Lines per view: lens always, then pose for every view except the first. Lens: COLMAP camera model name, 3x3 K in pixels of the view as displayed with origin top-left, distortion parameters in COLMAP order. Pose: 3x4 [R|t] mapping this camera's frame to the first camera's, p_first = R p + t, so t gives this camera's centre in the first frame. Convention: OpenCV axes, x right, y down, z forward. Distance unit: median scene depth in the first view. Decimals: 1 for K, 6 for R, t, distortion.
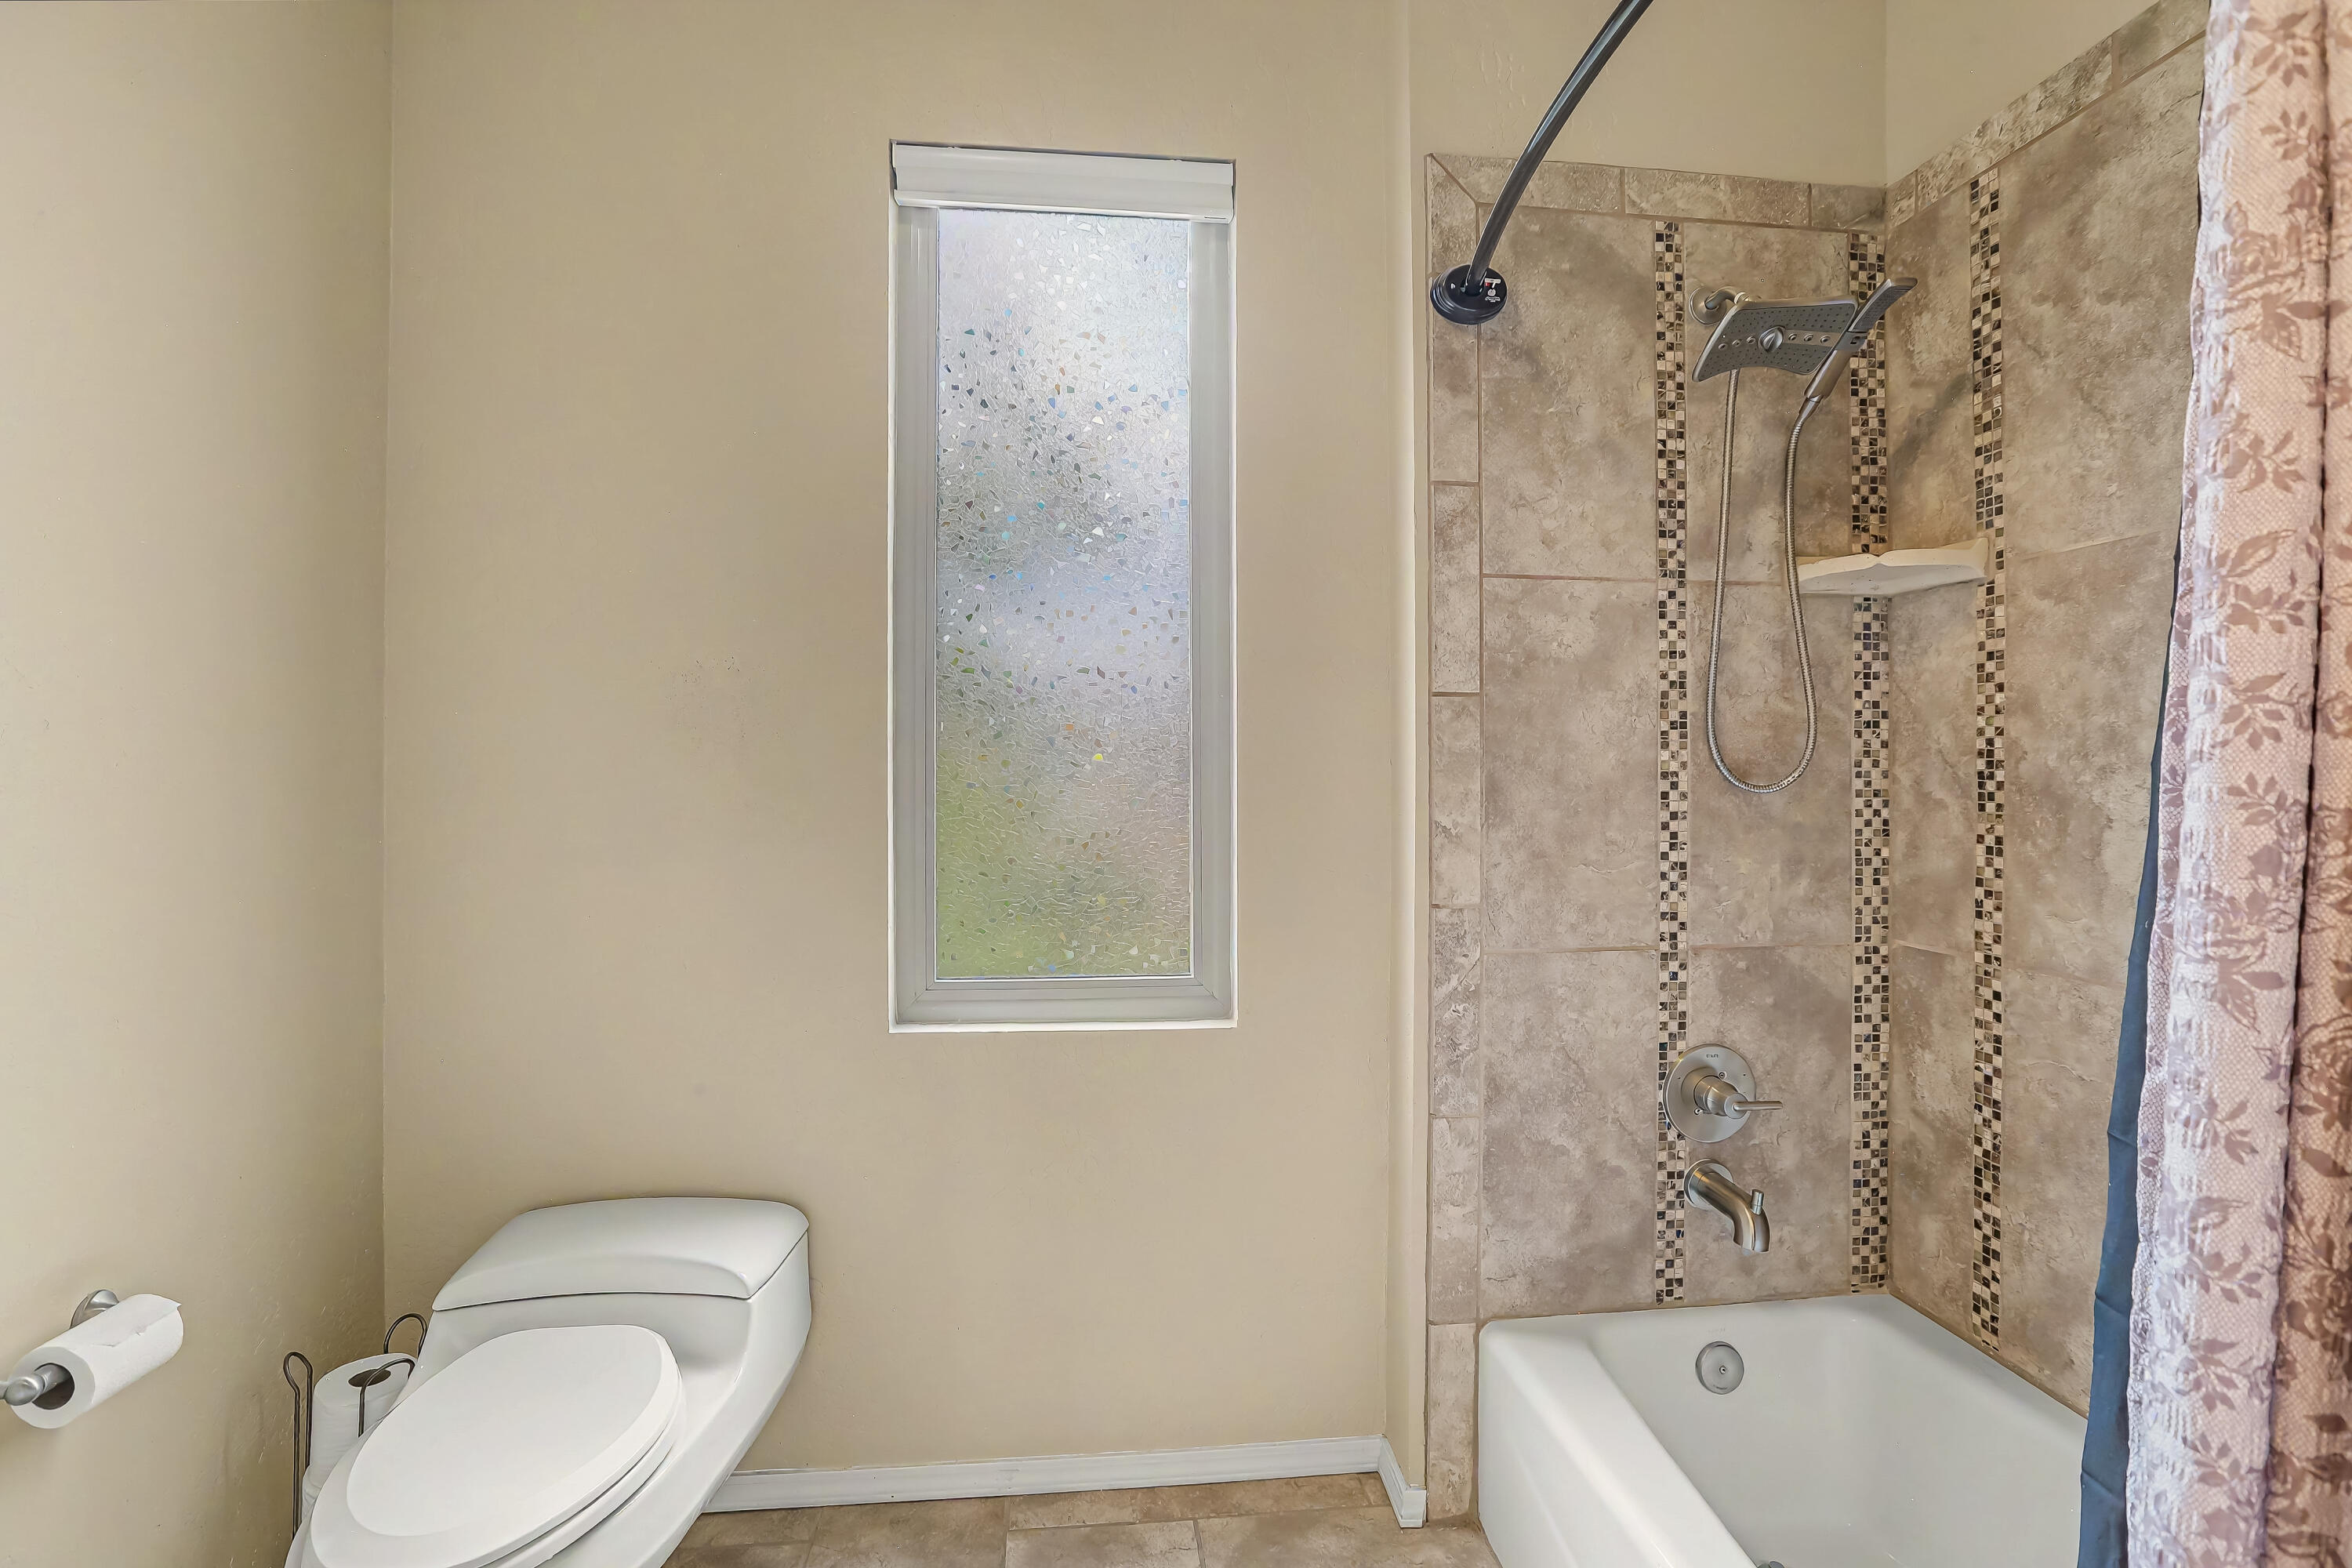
lens RADIAL K [[1056.7, 0, 1189.6], [0, 1056.7, 781.7], [0, 0, 1]] dist [-0.009406, 0.004220]
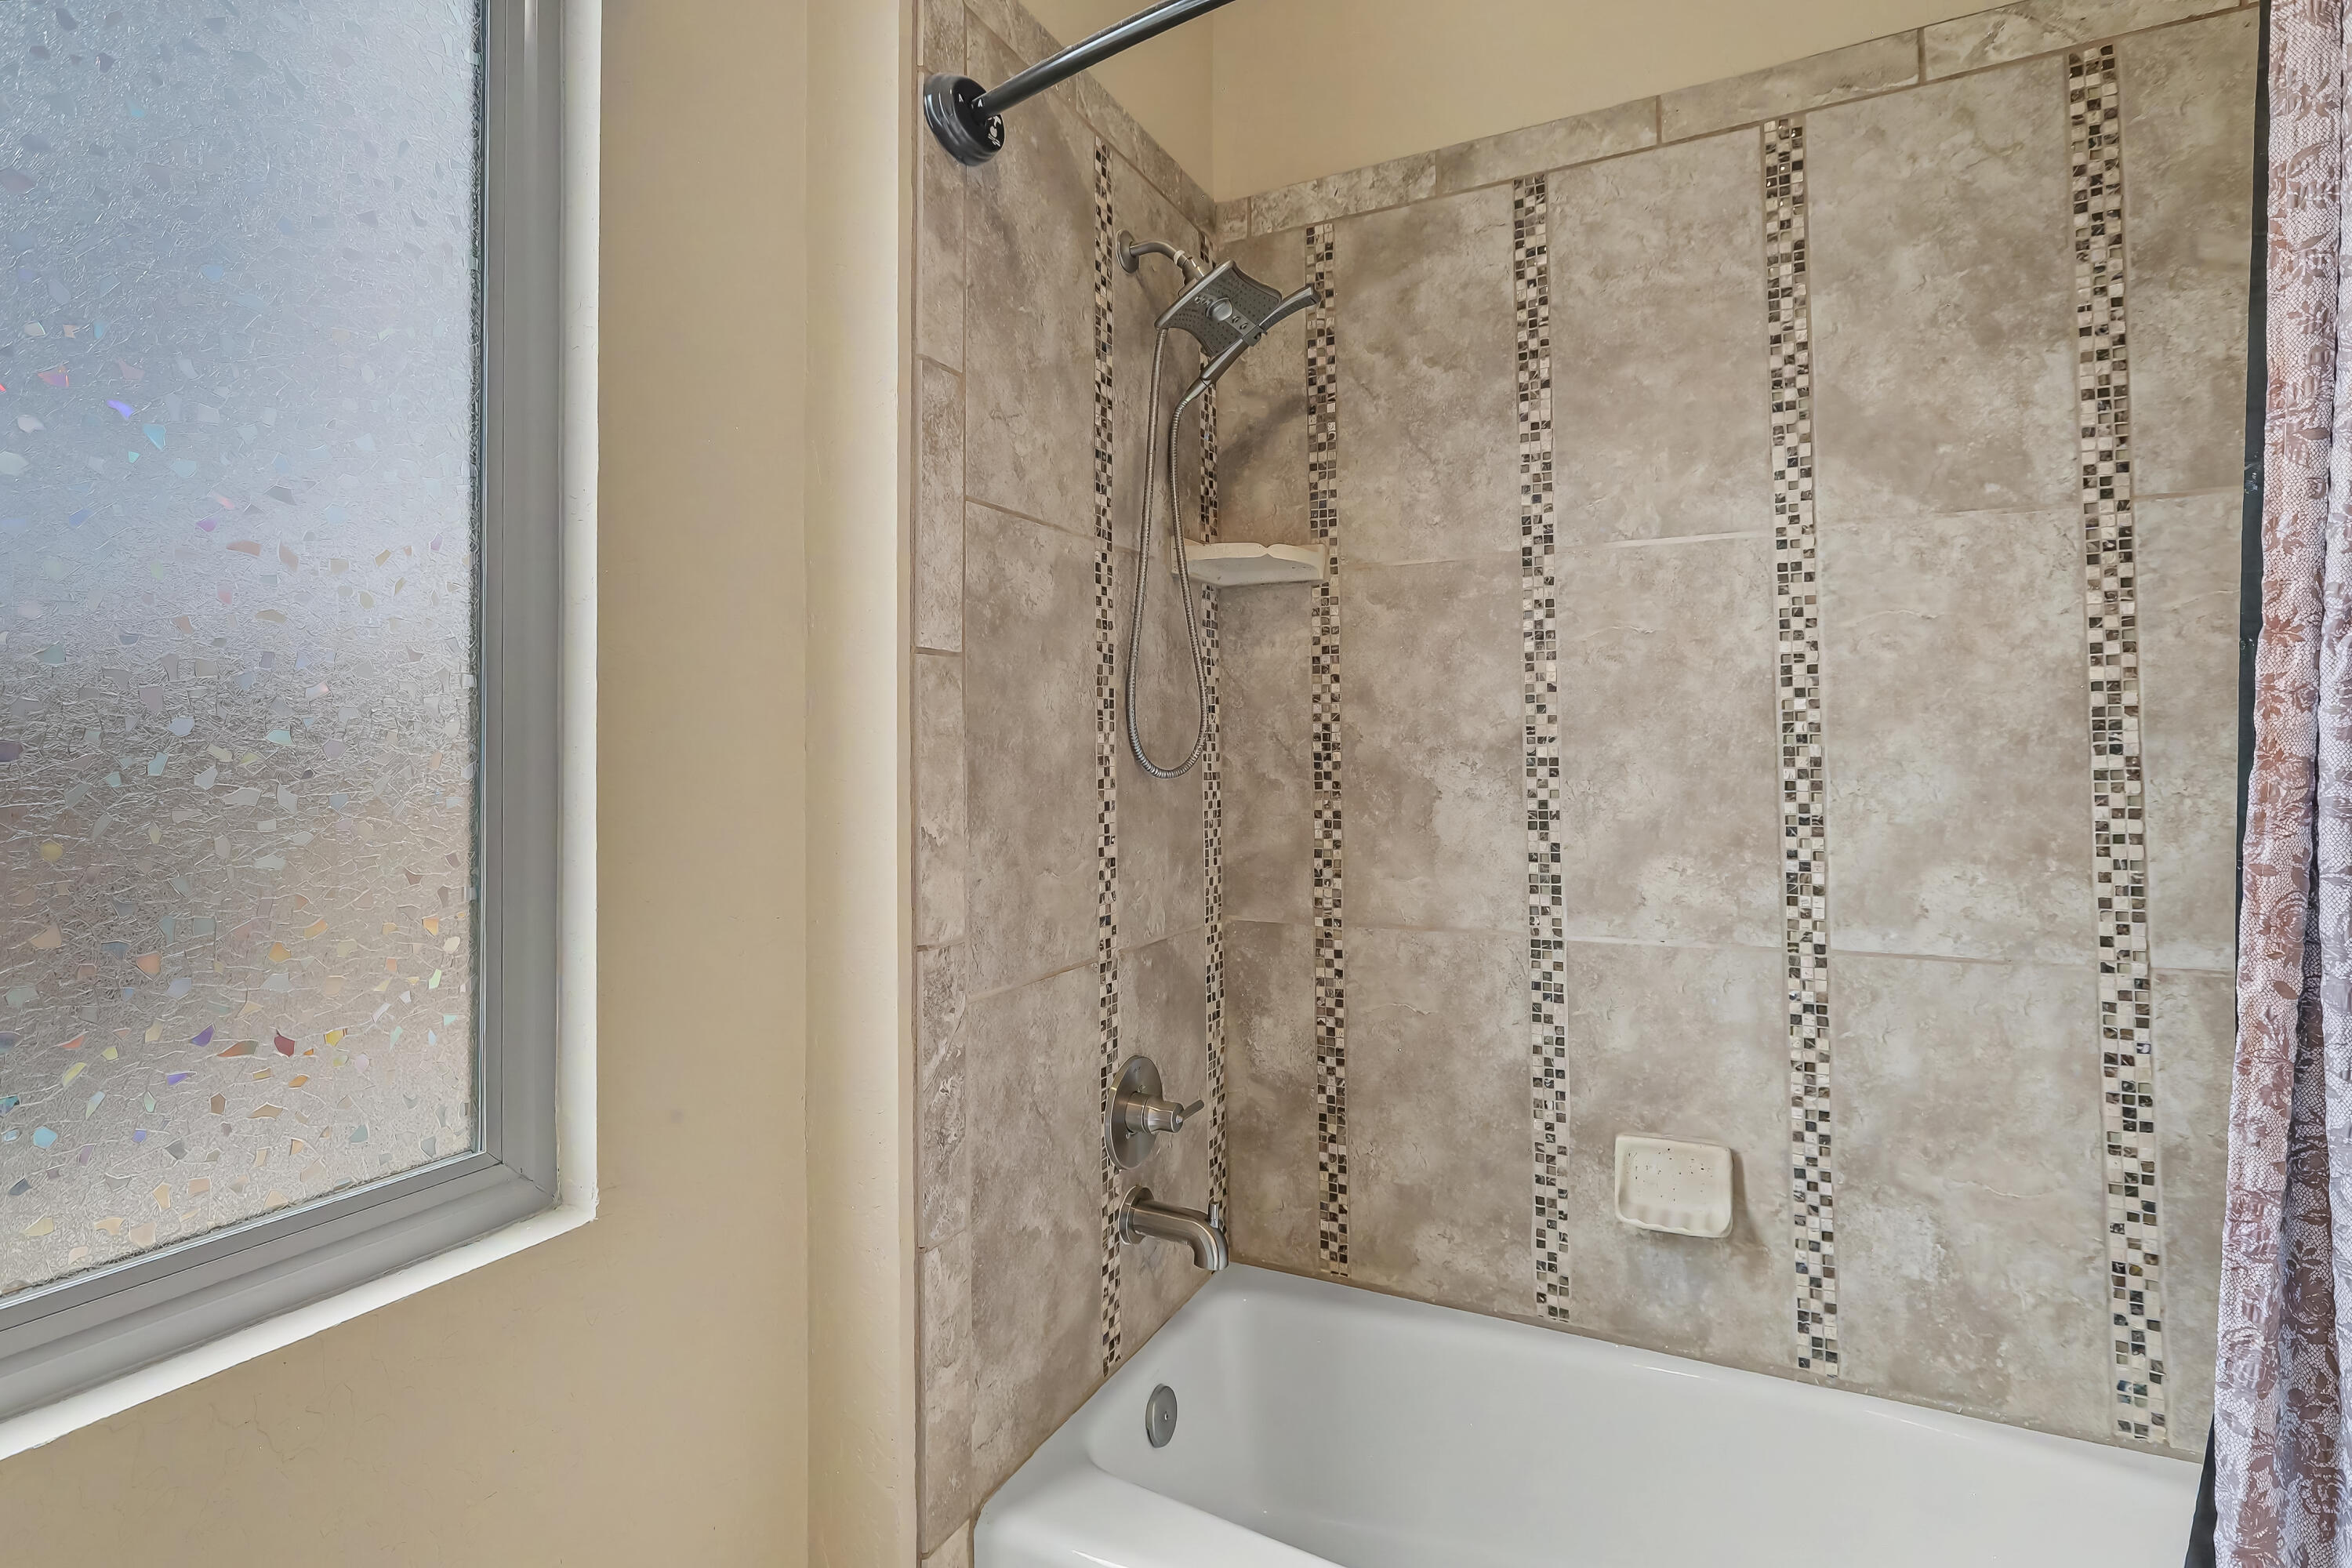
lens RADIAL K [[1128.5, 0, 1159.0], [0, 1128.5, 726.0], [0, 0, 1]] dist [-0.003941, 0.000426]
pose [[0.562061, 0.014218, 0.826973, -0.309749], [0.020823, 0.999292, -0.031333, -0.004427], [-0.826833, 0.034831, 0.561367, 0.442987]]
